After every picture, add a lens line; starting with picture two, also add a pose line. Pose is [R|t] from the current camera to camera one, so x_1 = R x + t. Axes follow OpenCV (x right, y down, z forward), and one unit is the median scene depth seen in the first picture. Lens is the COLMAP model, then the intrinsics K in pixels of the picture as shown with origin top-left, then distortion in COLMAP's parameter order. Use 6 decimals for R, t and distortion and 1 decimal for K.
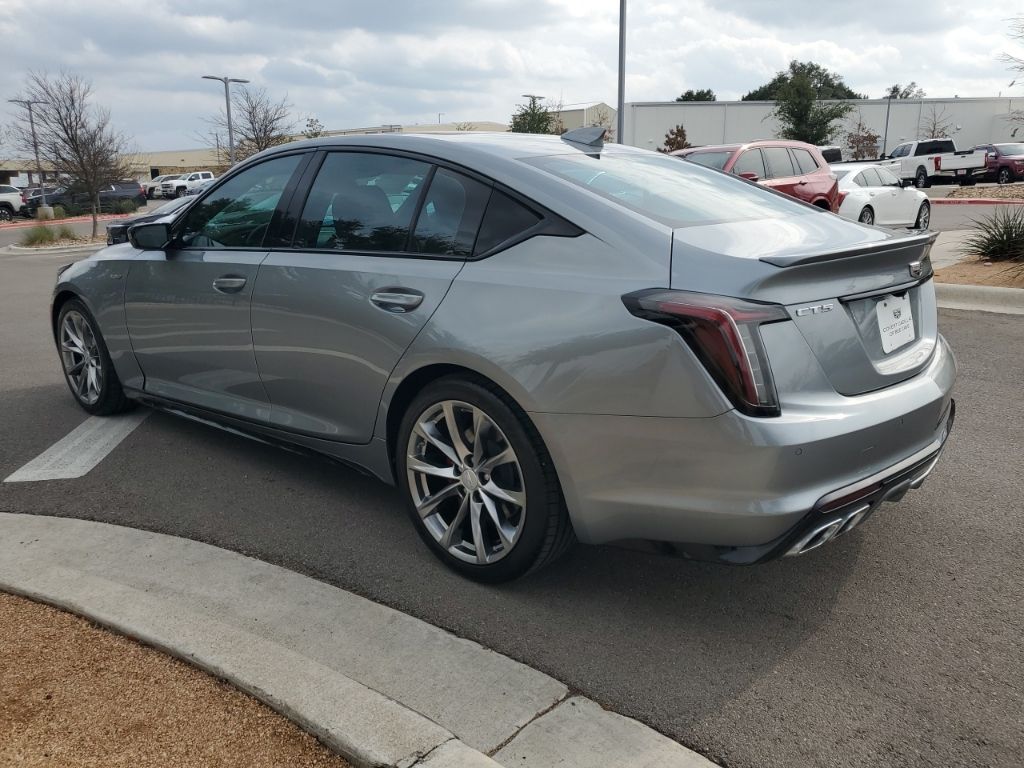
lens RADIAL K [[793.6, 0, 512.0], [0, 793.6, 384.0], [0, 0, 1]] dist [0.012289, 0.011980]
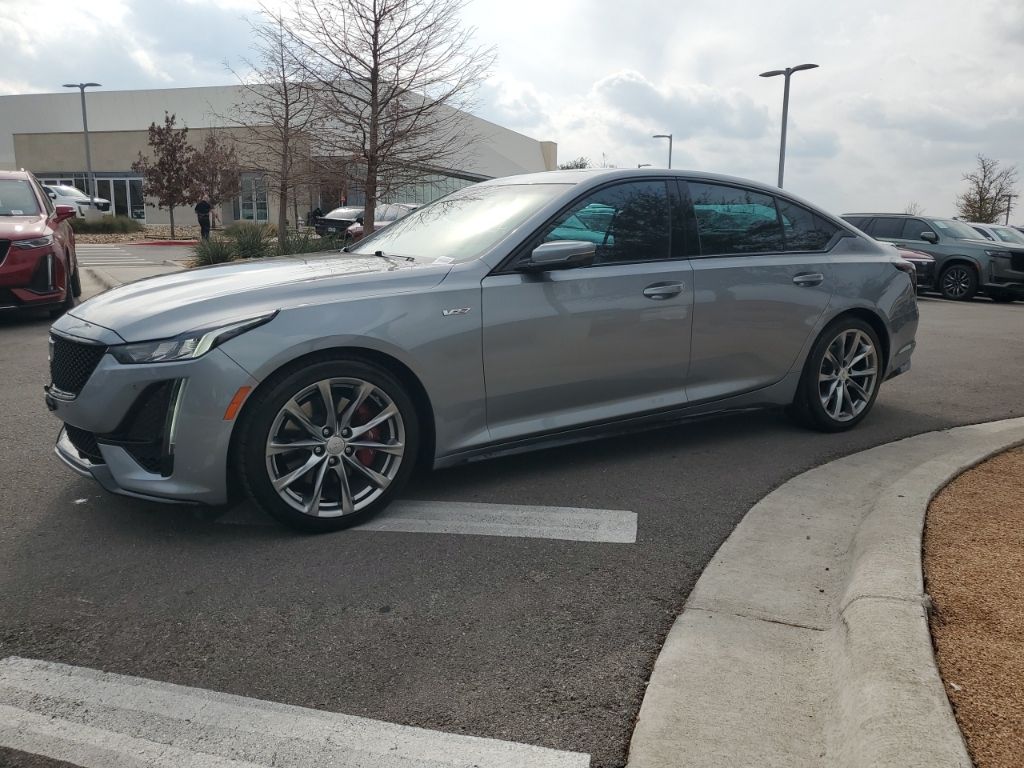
lens RADIAL K [[788.8, 0, 510.4], [0, 788.8, 370.3], [0, 0, 1]] dist [0.044274, 0.000981]
pose [[0.286185, -0.153864, 0.945740, -1.432256], [0.221689, 0.970874, 0.090870, -0.159289], [-0.932176, 0.183654, 0.311960, 0.826215]]
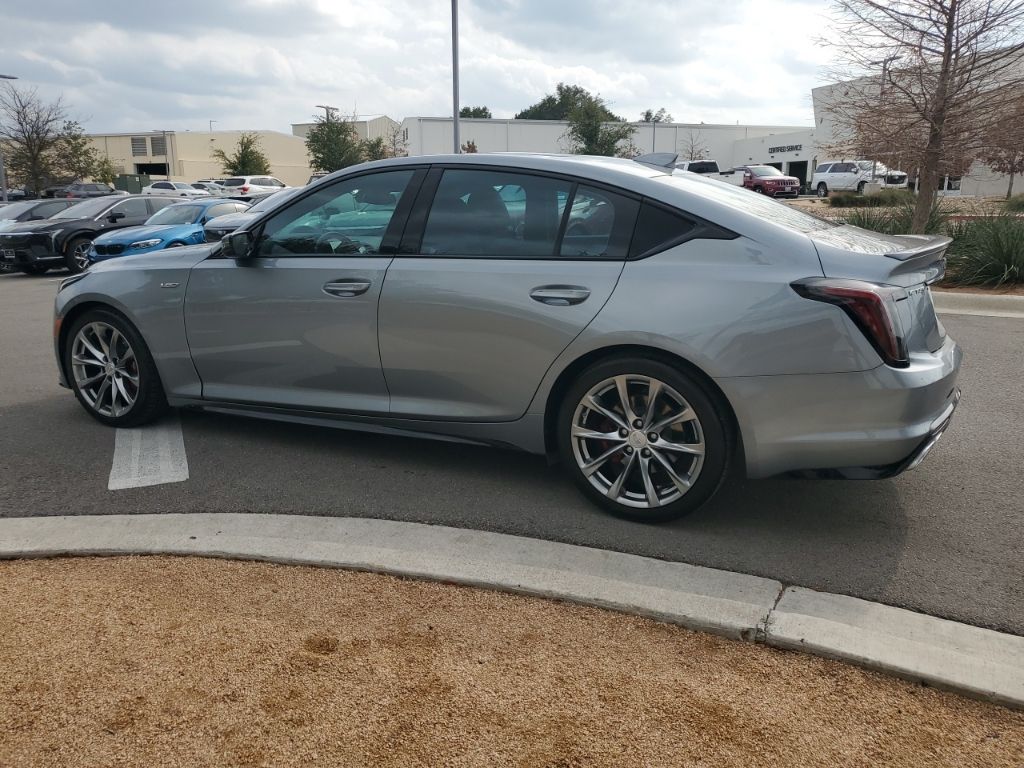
lens RADIAL K [[793.6, 0, 512.0], [0, 793.6, 384.0], [0, 0, 1]] dist [0.012289, 0.011980]
pose [[0.964409, -0.050933, 0.259465, -0.401274], [0.054746, 0.998472, -0.007487, 0.024625], [-0.258687, 0.021425, 0.965724, -0.093626]]
